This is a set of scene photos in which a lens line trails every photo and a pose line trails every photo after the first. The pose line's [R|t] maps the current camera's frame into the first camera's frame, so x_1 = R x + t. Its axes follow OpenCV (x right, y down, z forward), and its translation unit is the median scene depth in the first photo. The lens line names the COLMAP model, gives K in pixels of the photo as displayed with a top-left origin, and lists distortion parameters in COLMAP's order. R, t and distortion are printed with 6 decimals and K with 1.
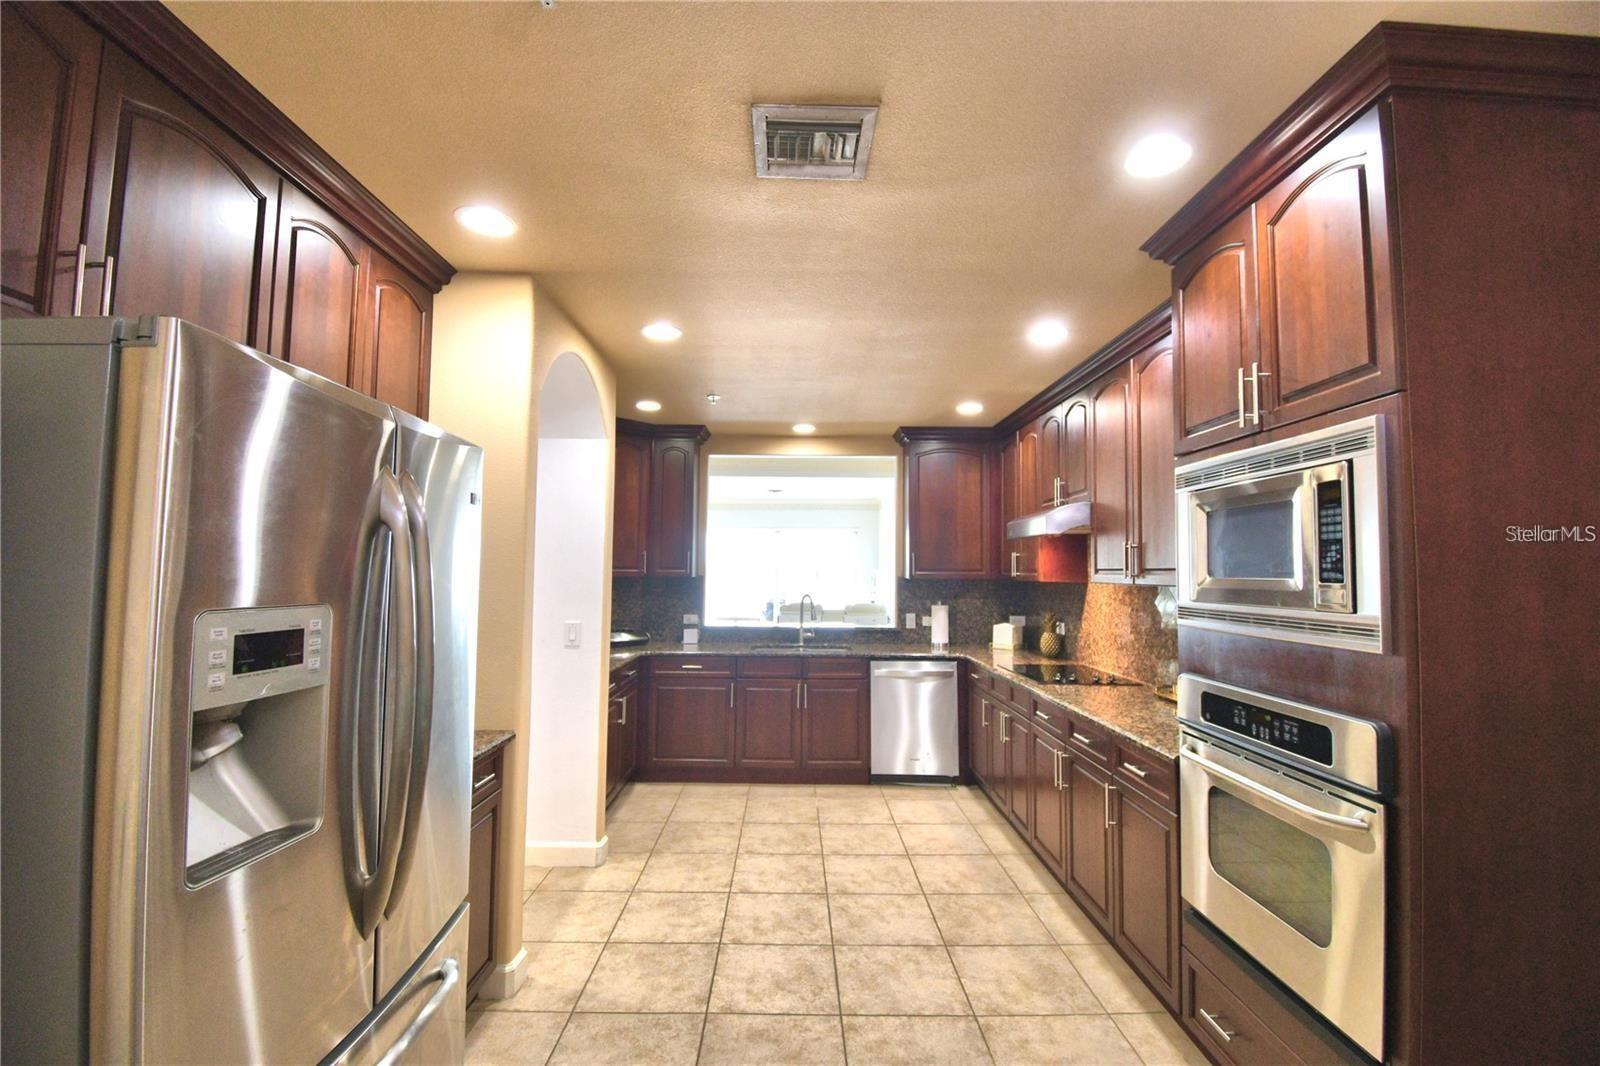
lens RADIAL K [[711.8, 0, 799.0], [0, 711.8, 534.4], [0, 0, 1]] dist [-0.000171, -0.010243]
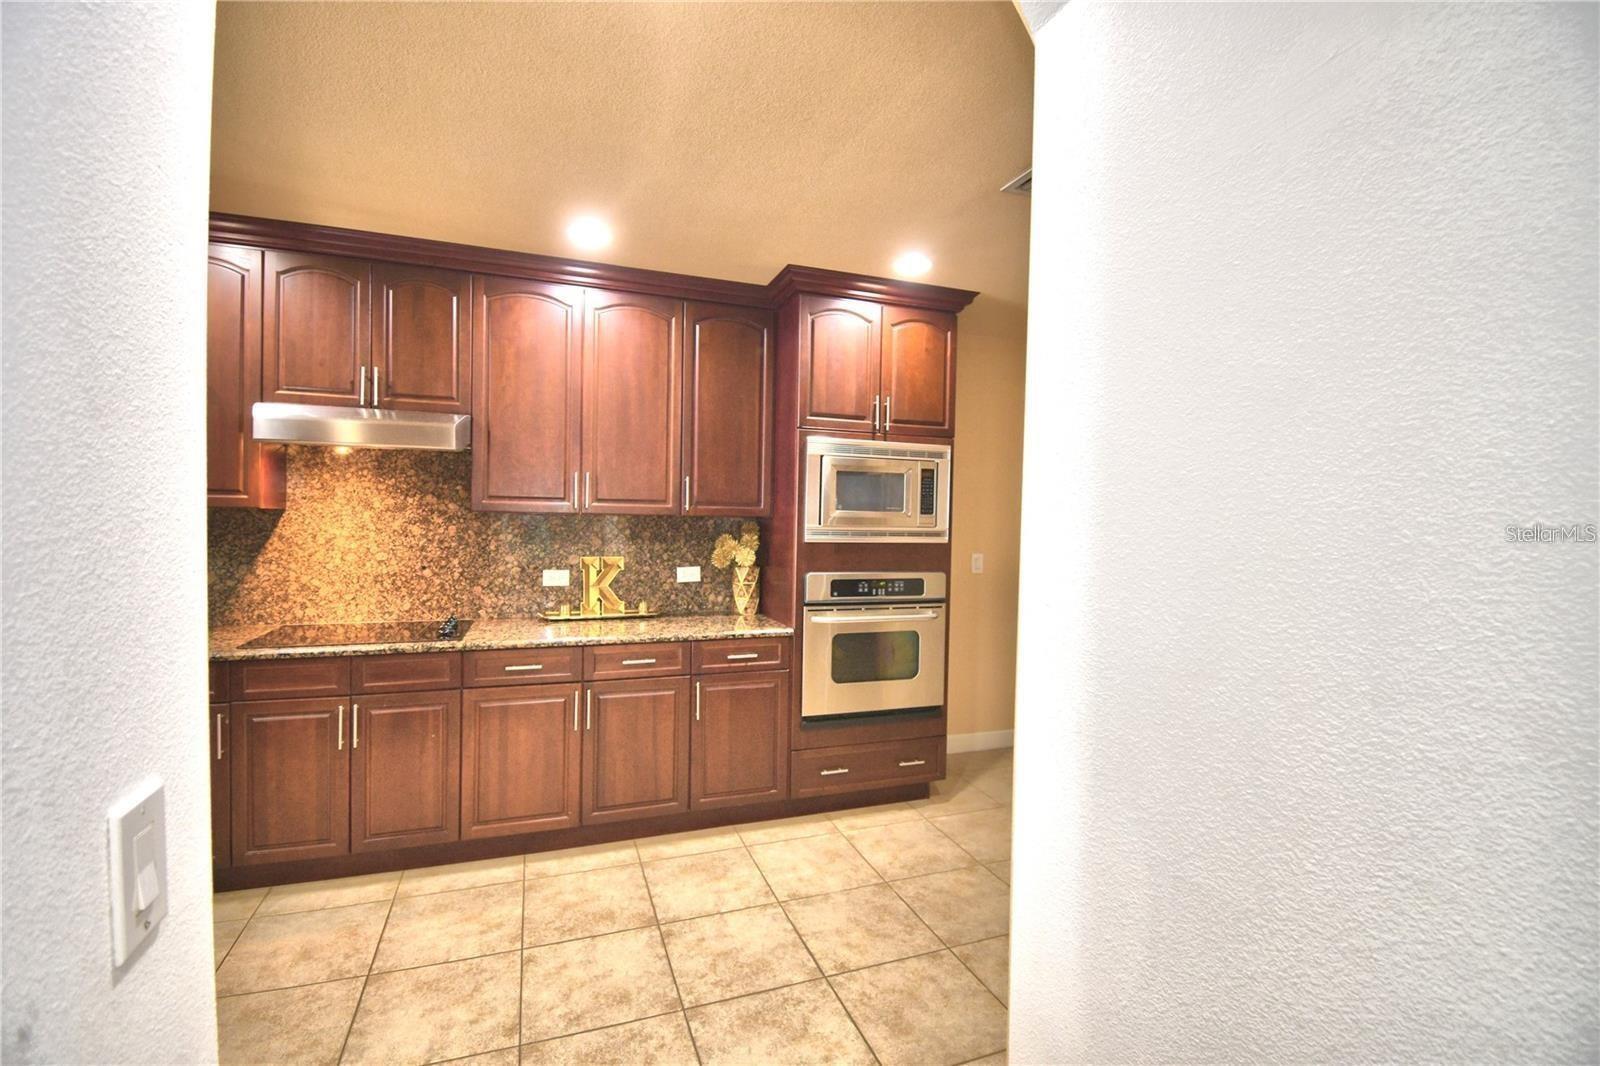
lens RADIAL K [[711.8, 0, 794.1], [0, 711.8, 532.8], [0, 0, 1]] dist [-0.000171, -0.010243]
pose [[-0.355030, -0.037241, 0.934113, -0.778618], [-0.076272, 0.997029, 0.010761, 0.086041], [-0.931738, -0.067427, -0.356815, 1.409277]]
